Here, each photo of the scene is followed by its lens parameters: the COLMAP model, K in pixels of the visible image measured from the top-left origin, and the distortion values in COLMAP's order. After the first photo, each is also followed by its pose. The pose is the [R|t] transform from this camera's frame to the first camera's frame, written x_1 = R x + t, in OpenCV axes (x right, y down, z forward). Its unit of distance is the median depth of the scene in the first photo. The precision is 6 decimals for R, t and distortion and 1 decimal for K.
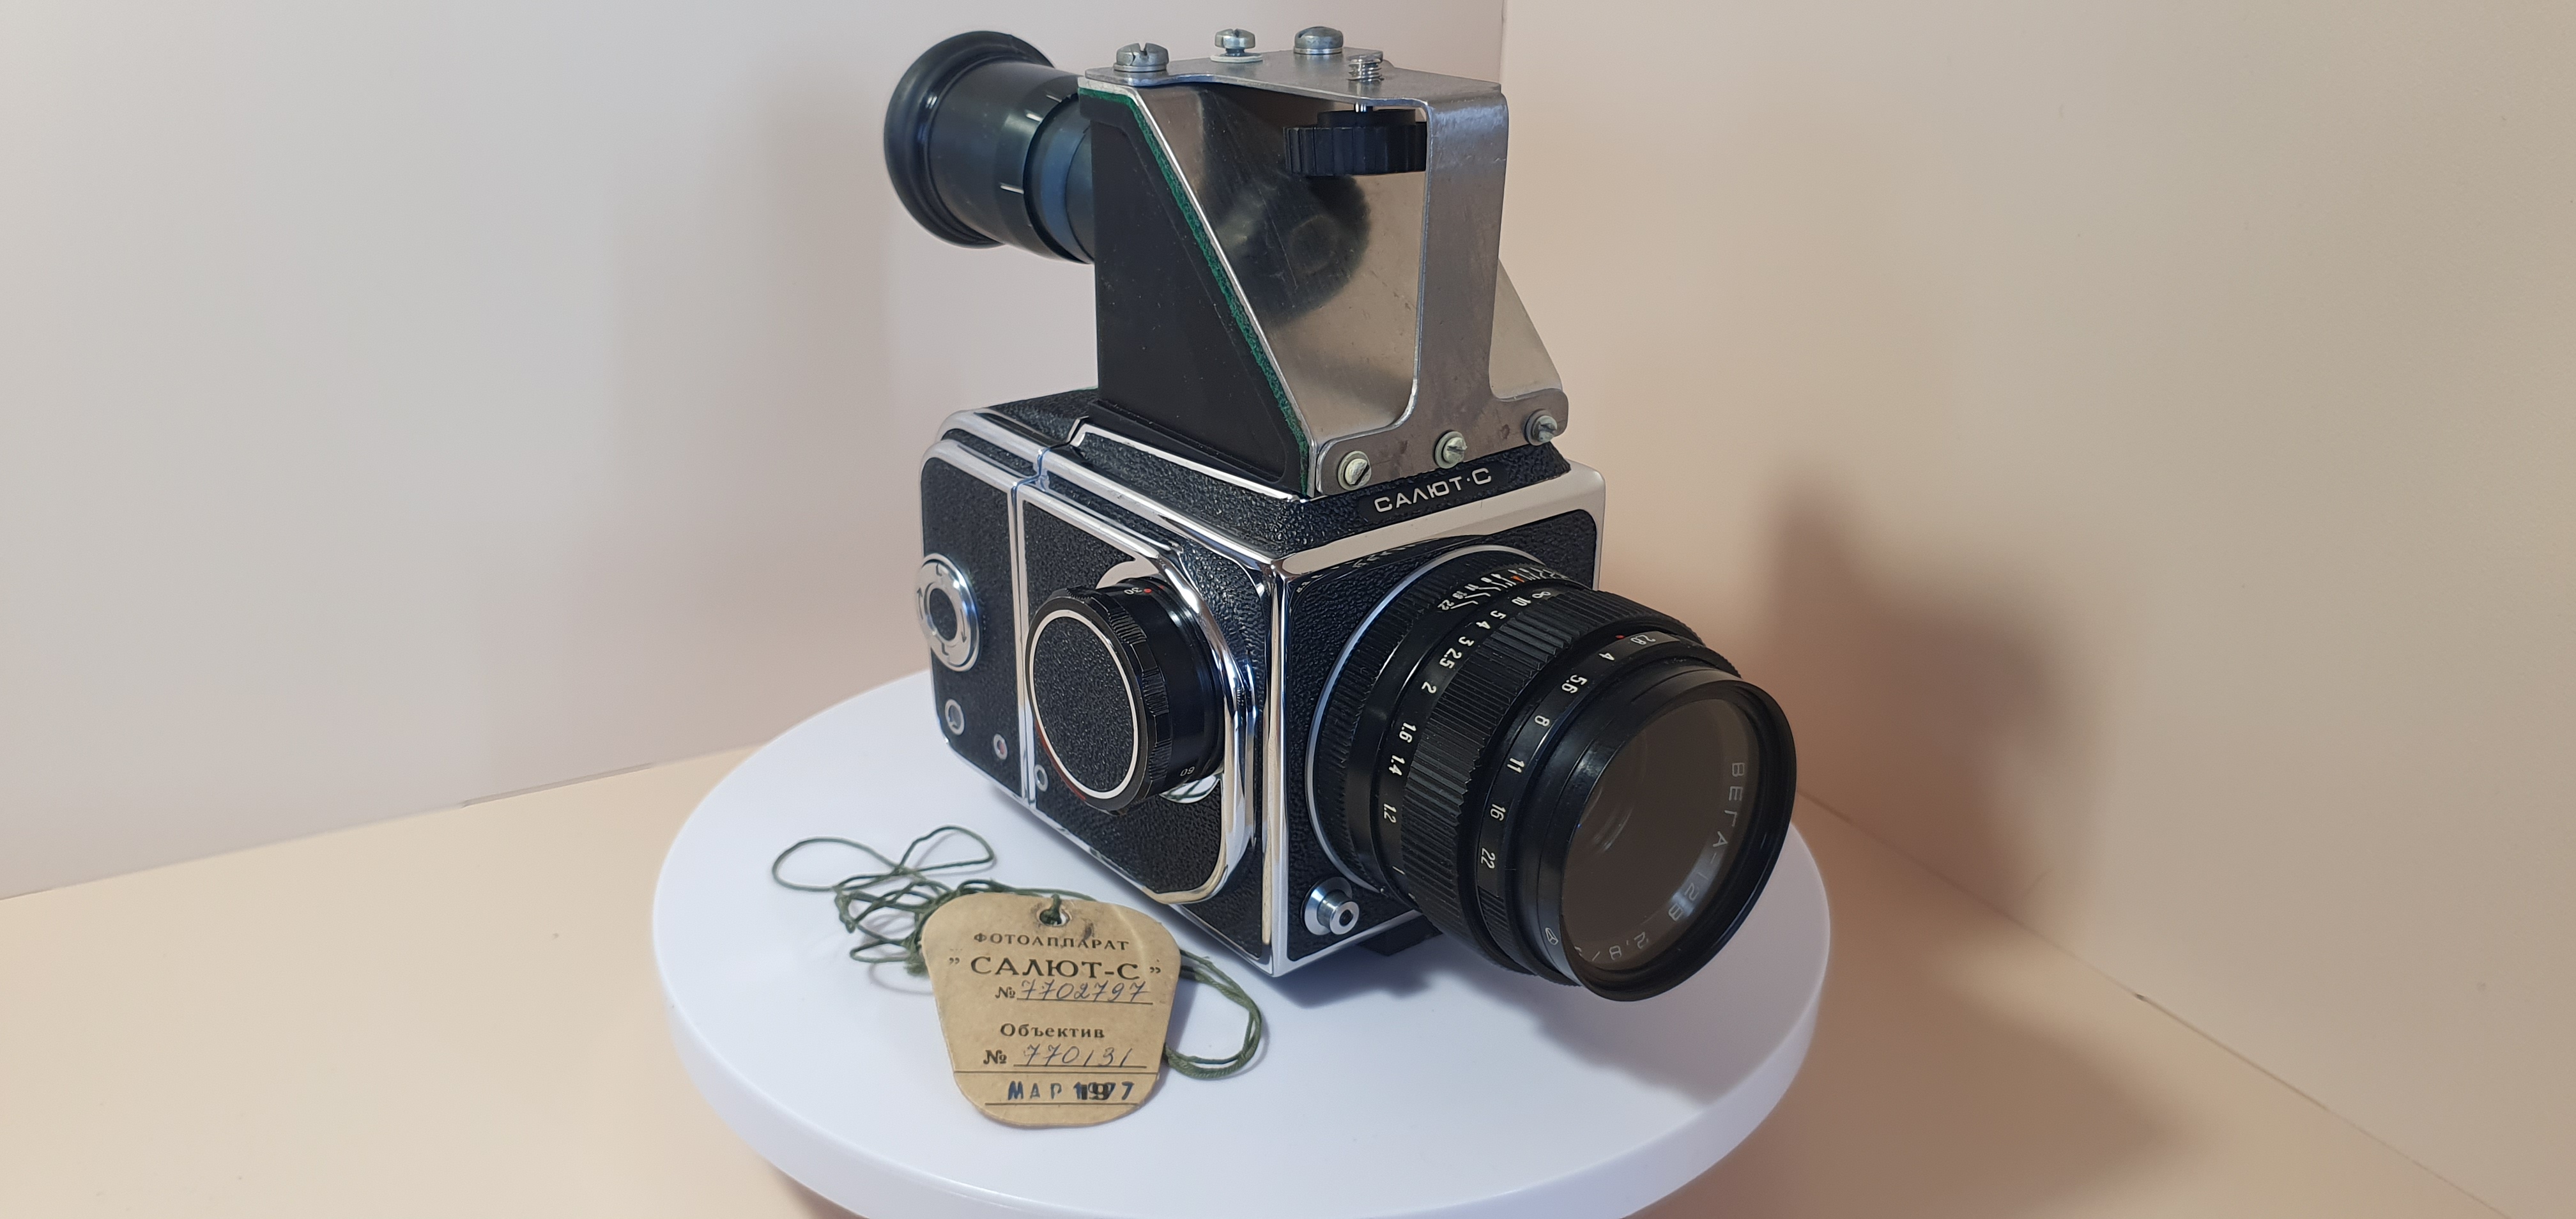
lens RADIAL K [[2133.4, 0, 1338.5], [0, 2133.4, 618.2], [0, 0, 1]] dist [0.183126, -0.005012]
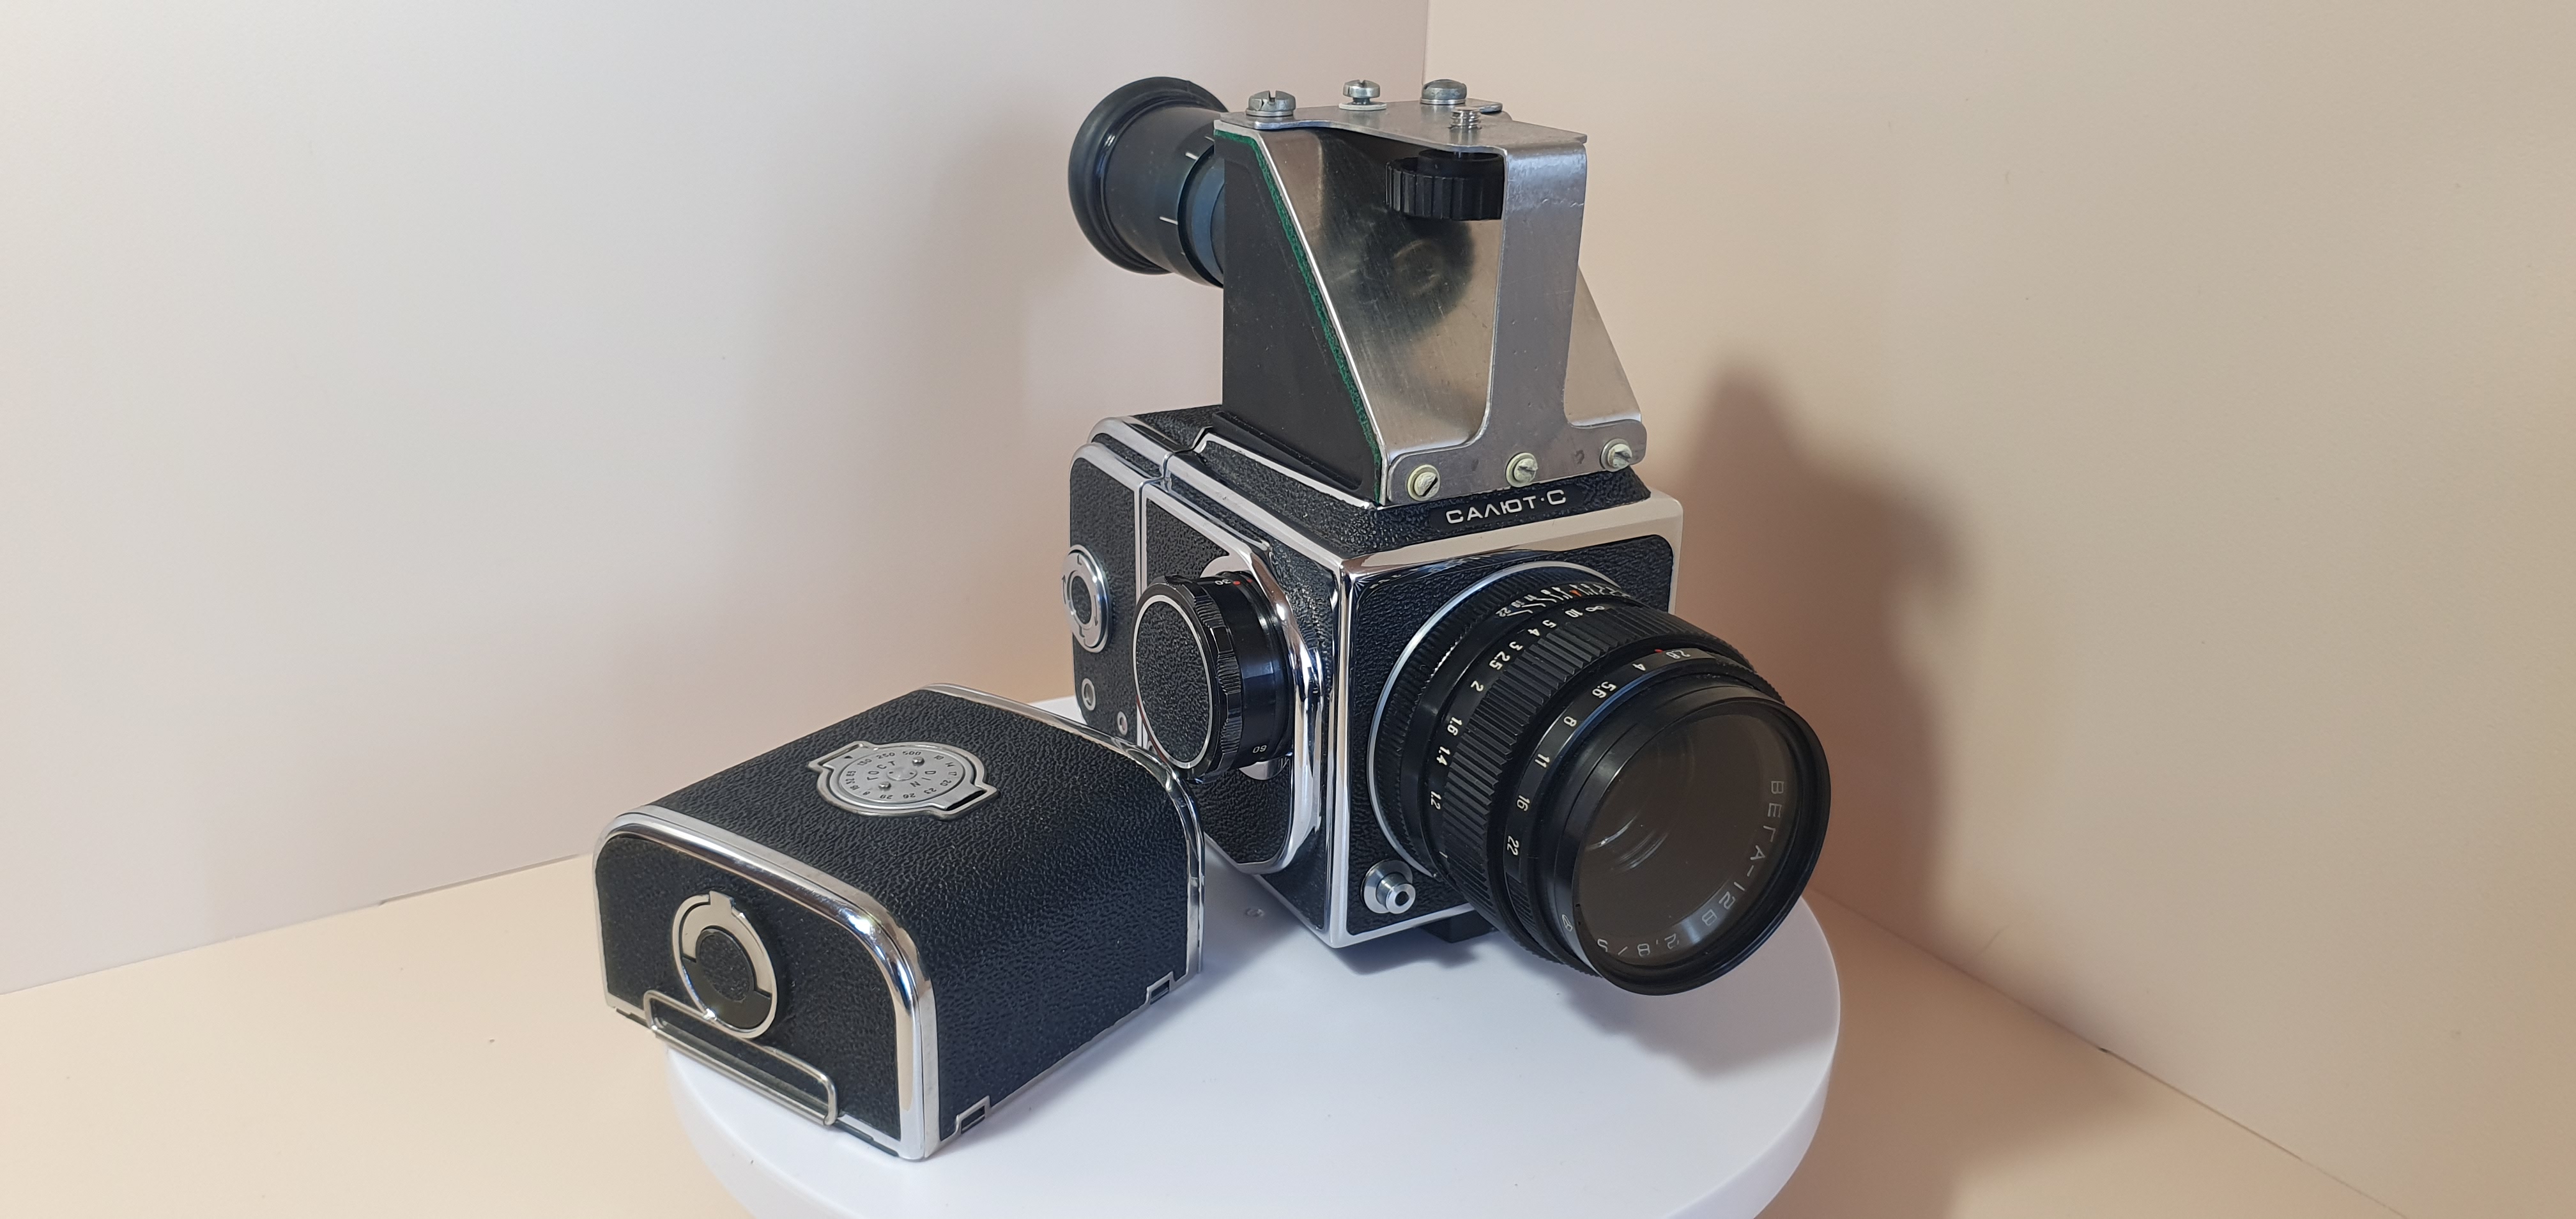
lens RADIAL K [[2133.4, 0, 1281.3], [0, 2133.4, 606.3], [0, 0, 1]] dist [0.183126, -0.005012]
pose [[0.984983, 0.063521, -0.160542, 0.107614], [-0.067729, 0.997485, -0.020871, 0.019928], [0.158813, 0.031431, 0.986808, -0.079808]]
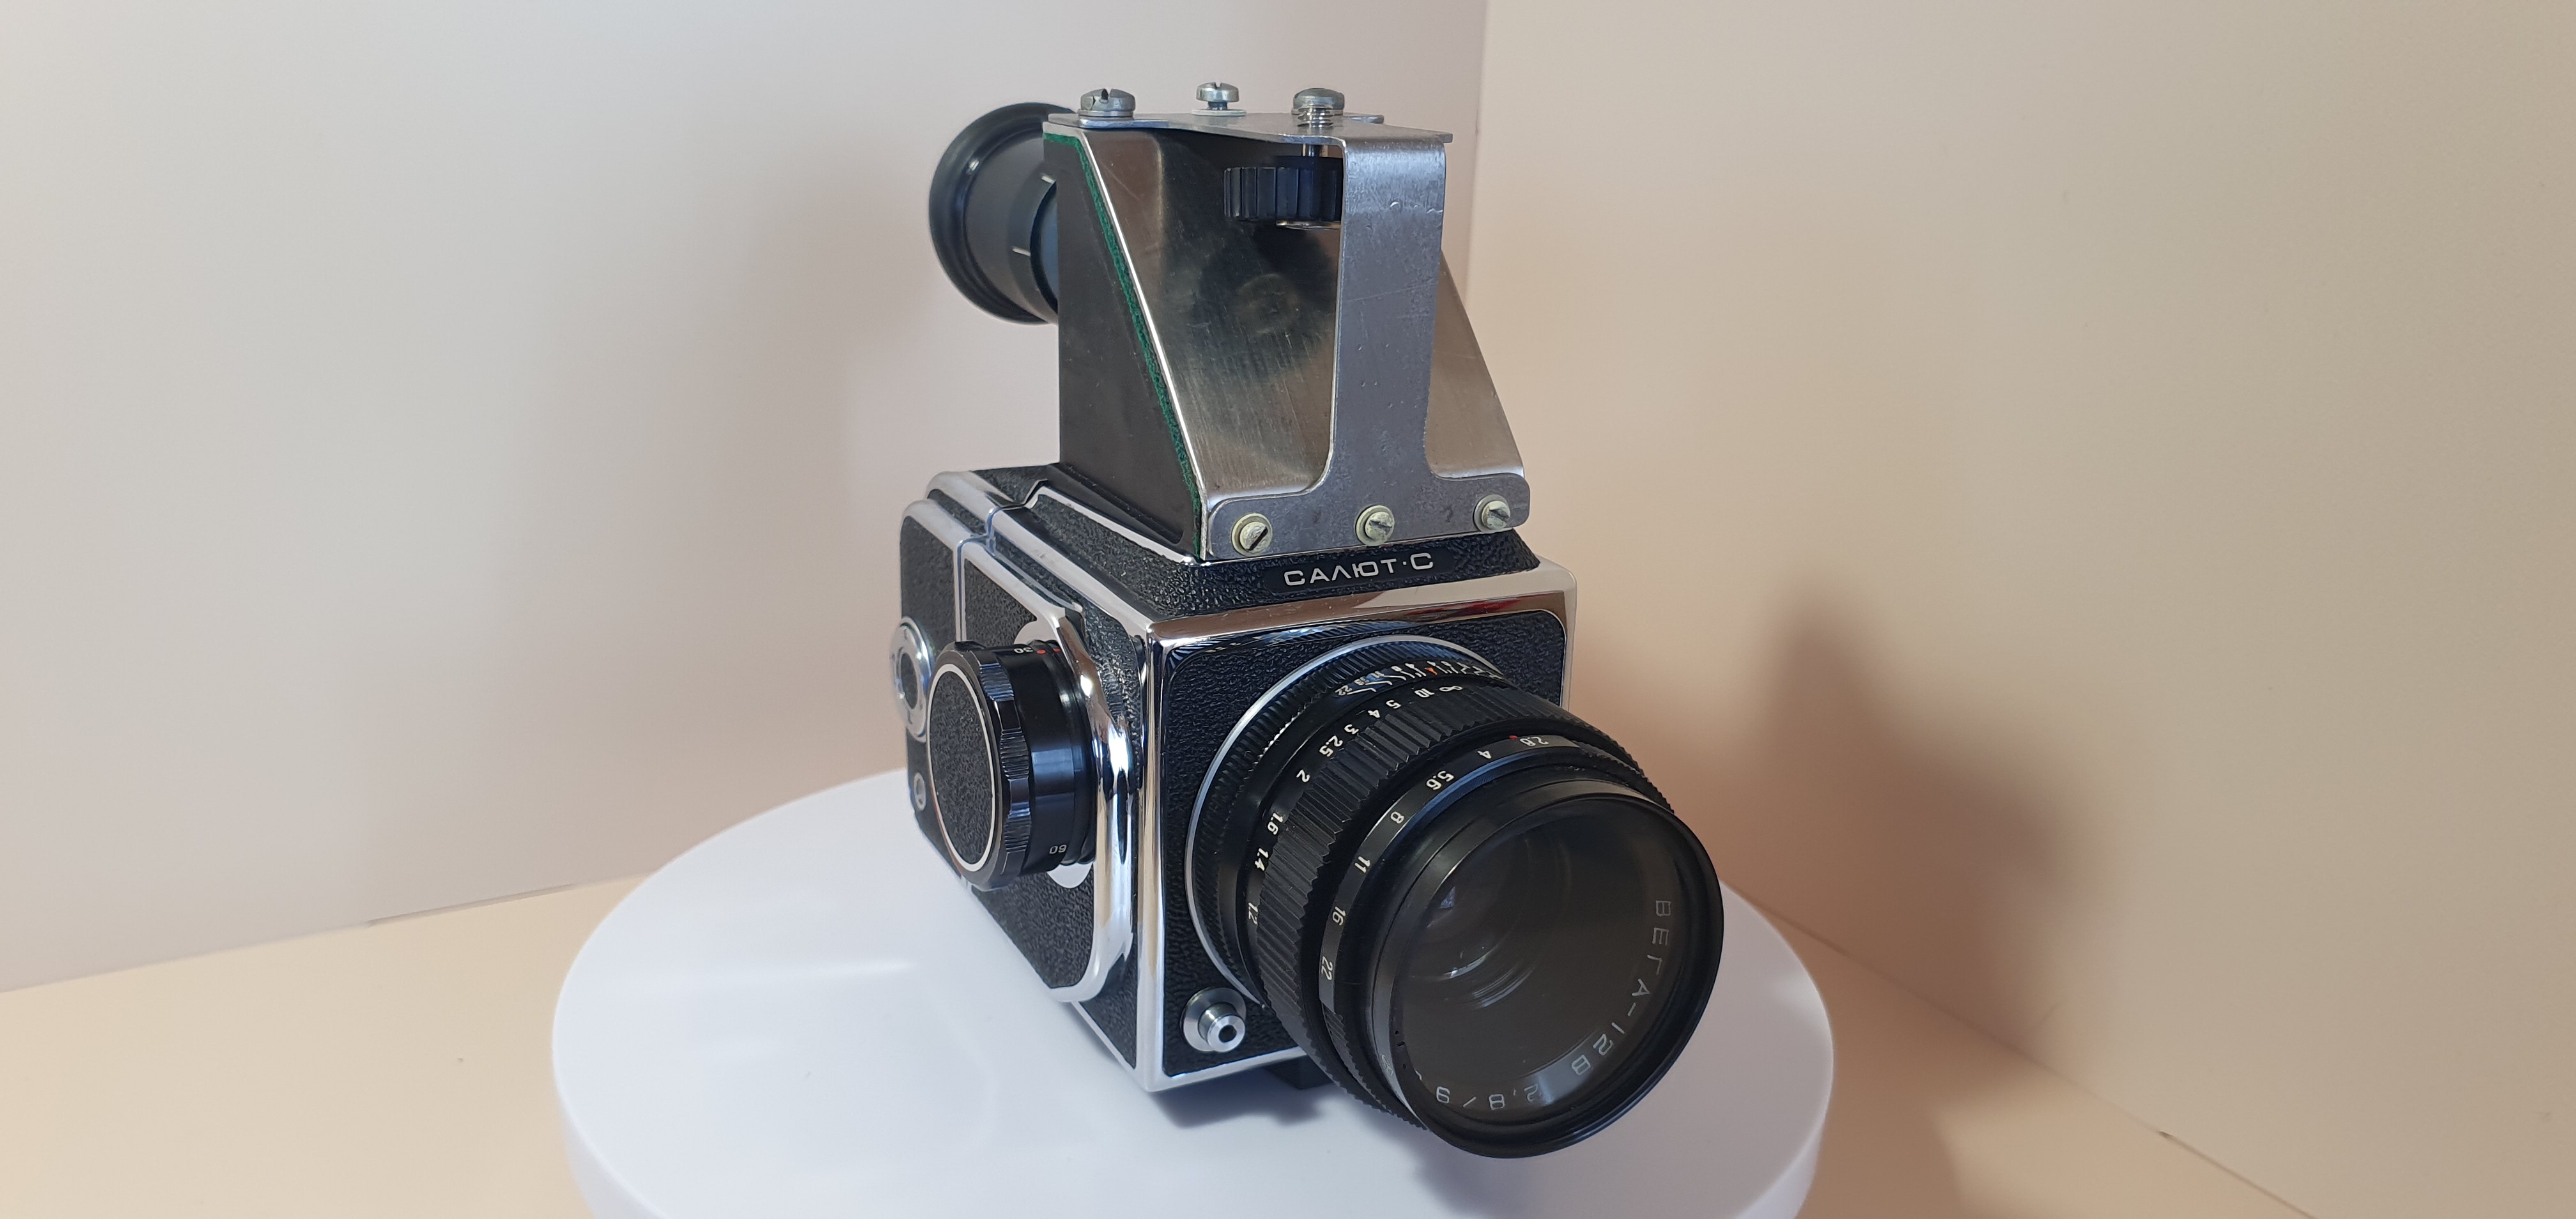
lens RADIAL K [[2133.4, 0, 1308.5], [0, 2133.4, 632.1], [0, 0, 1]] dist [0.183126, -0.005012]
pose [[0.978379, 0.077336, -0.191818, 0.198139], [-0.093393, 0.992715, -0.076122, 0.037637], [0.184534, 0.092390, 0.978474, 0.102715]]
